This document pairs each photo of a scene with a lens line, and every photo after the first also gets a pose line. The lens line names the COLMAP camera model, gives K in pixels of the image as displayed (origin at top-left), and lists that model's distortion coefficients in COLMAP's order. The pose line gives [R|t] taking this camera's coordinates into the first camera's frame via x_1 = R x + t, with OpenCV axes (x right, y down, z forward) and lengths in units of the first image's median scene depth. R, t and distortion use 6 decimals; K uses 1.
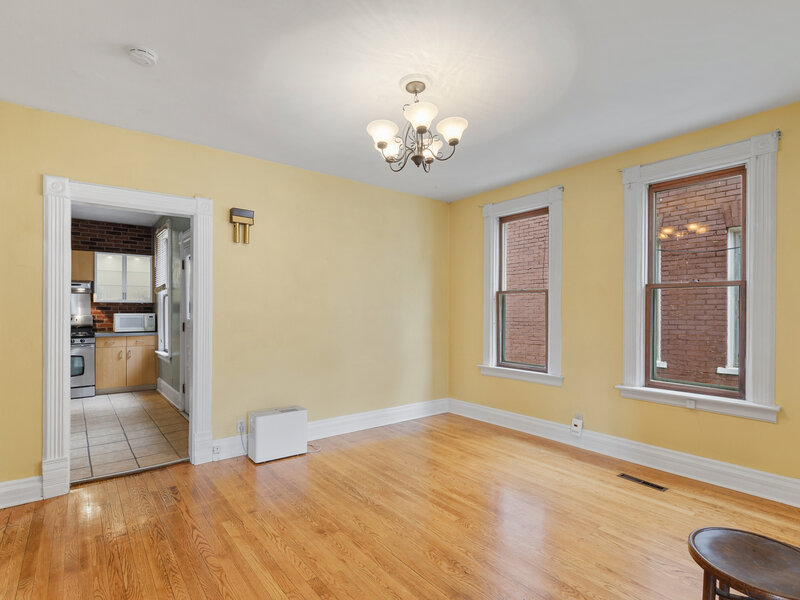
lens RADIAL K [[406.7, 0, 395.8], [0, 406.7, 315.2], [0, 0, 1]] dist [0.000907, -0.000345]
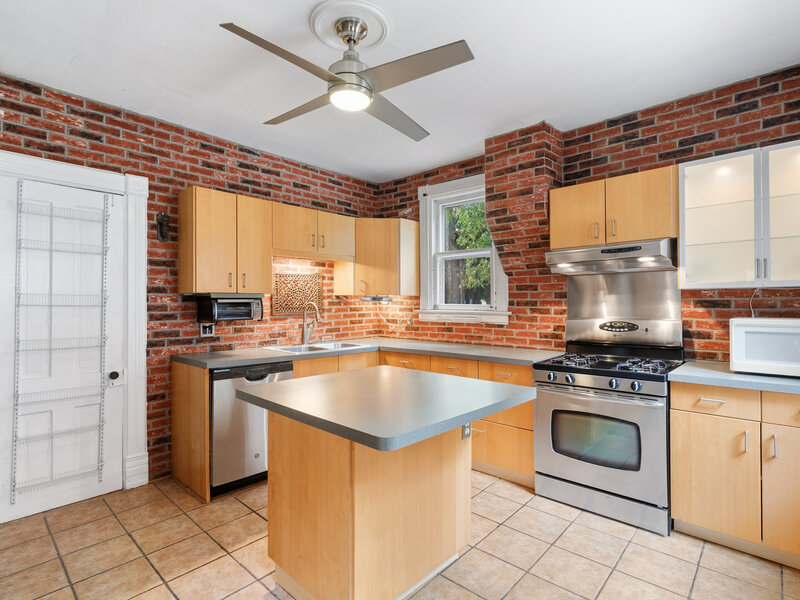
lens RADIAL K [[406.7, 0, 395.7], [0, 406.7, 301.4], [0, 0, 1]] dist [0.000907, -0.000345]
pose [[0.149566, -0.010386, -0.988697, -0.367698], [-0.005416, 0.999921, -0.011324, -0.013045], [0.988737, 0.007049, 0.149498, 0.634041]]
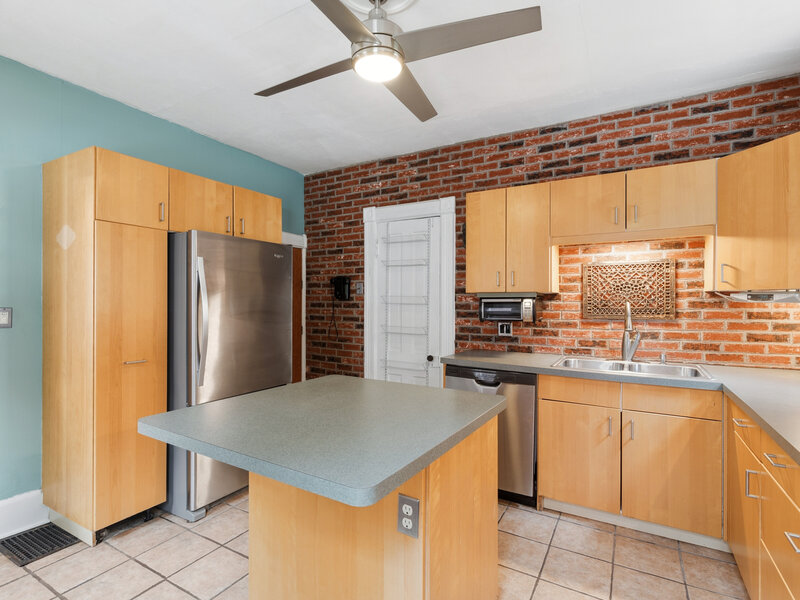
lens RADIAL K [[406.7, 0, 401.0], [0, 406.7, 301.5], [0, 0, 1]] dist [0.000907, -0.000345]
pose [[-0.930773, -0.009446, -0.365475, -0.598212], [-0.012523, 0.999903, 0.006048, -0.018190], [0.365383, 0.010206, -0.930801, 0.904097]]
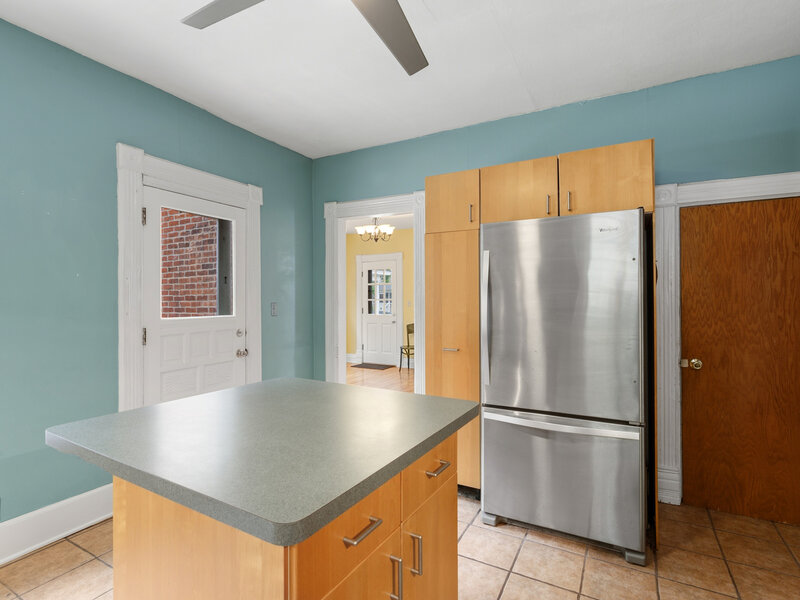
lens RADIAL K [[406.7, 0, 402.4], [0, 406.7, 297.4], [0, 0, 1]] dist [0.000907, -0.000345]
pose [[-0.390418, -0.002059, 0.920636, -0.871195], [0.010286, 0.999925, 0.006598, -0.016252], [-0.920580, 0.012046, -0.390367, 0.691838]]
